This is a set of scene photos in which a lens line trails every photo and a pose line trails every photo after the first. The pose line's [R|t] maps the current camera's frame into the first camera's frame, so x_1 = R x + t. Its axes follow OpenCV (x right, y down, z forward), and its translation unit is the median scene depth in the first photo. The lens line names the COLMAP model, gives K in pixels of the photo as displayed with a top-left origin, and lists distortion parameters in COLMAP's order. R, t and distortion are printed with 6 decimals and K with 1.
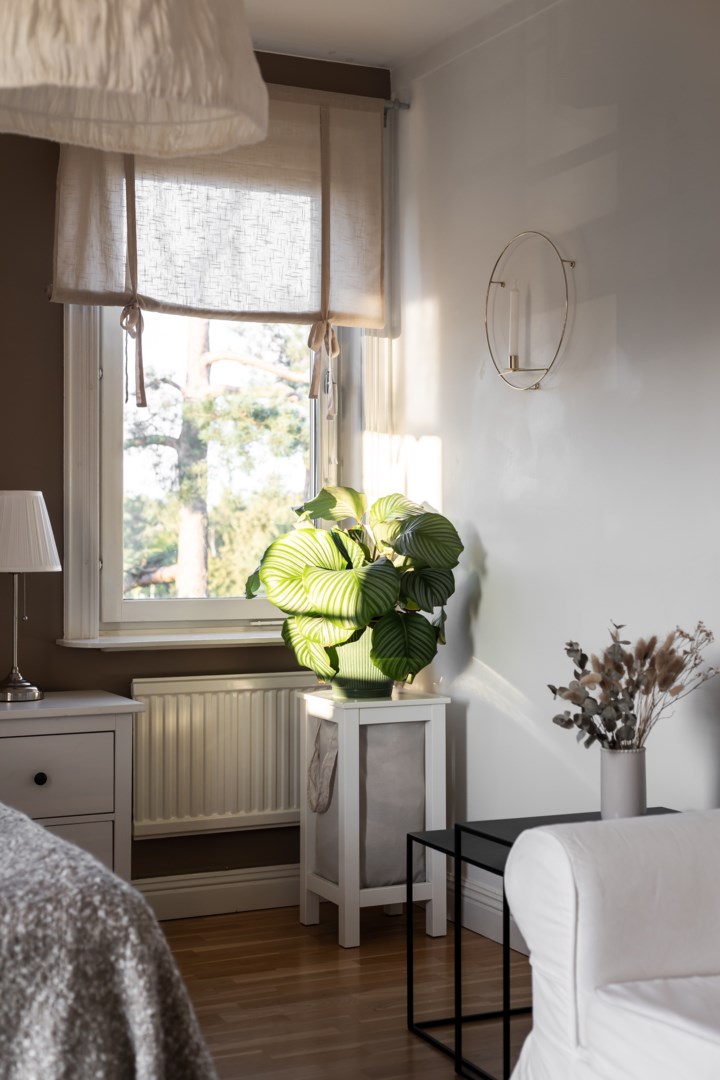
lens RADIAL K [[1544.3, 0, 360.9], [0, 1544.3, 539.4], [0, 0, 1]] dist [-0.006057, 0.000000]
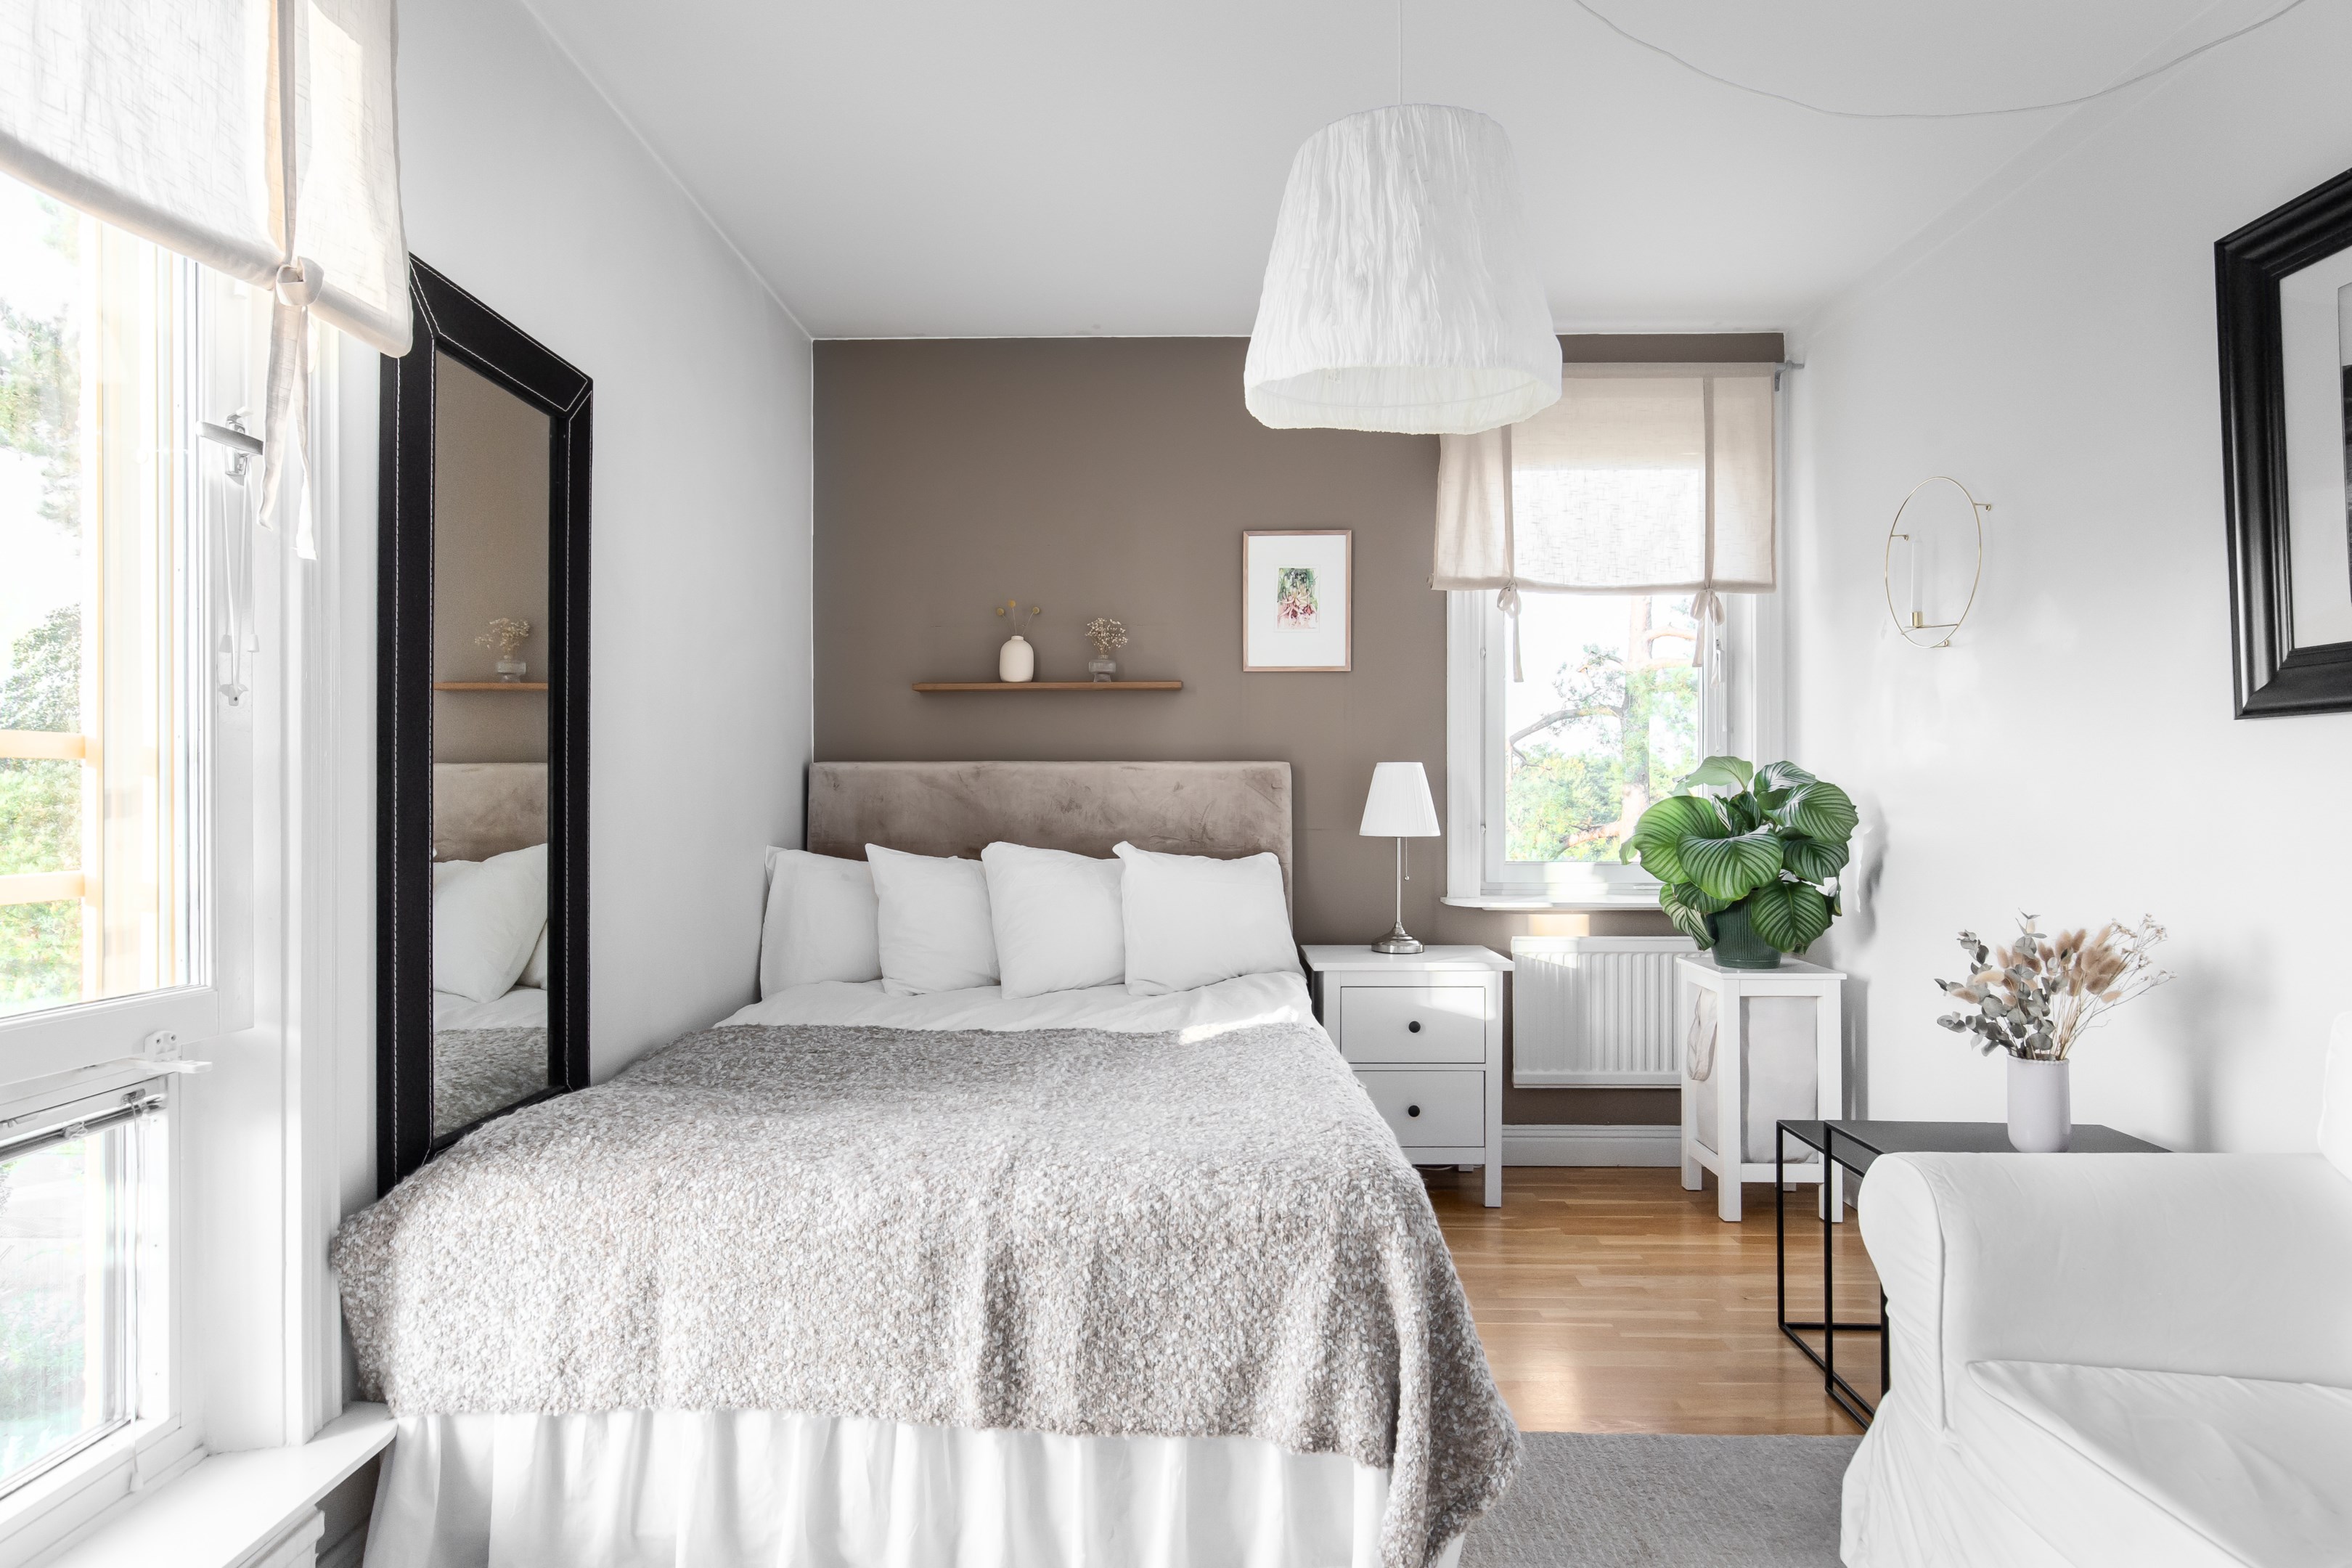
lens RADIAL K [[1325.9, 0, 1114.4], [0, 1325.9, 786.8], [0, 0, 1]] dist [-0.007478, 0.000346]
pose [[0.890622, -0.003258, -0.454732, 0.047002], [-0.001300, 0.999952, -0.009709, -0.008107], [0.454742, 0.009239, 0.890575, 0.109592]]
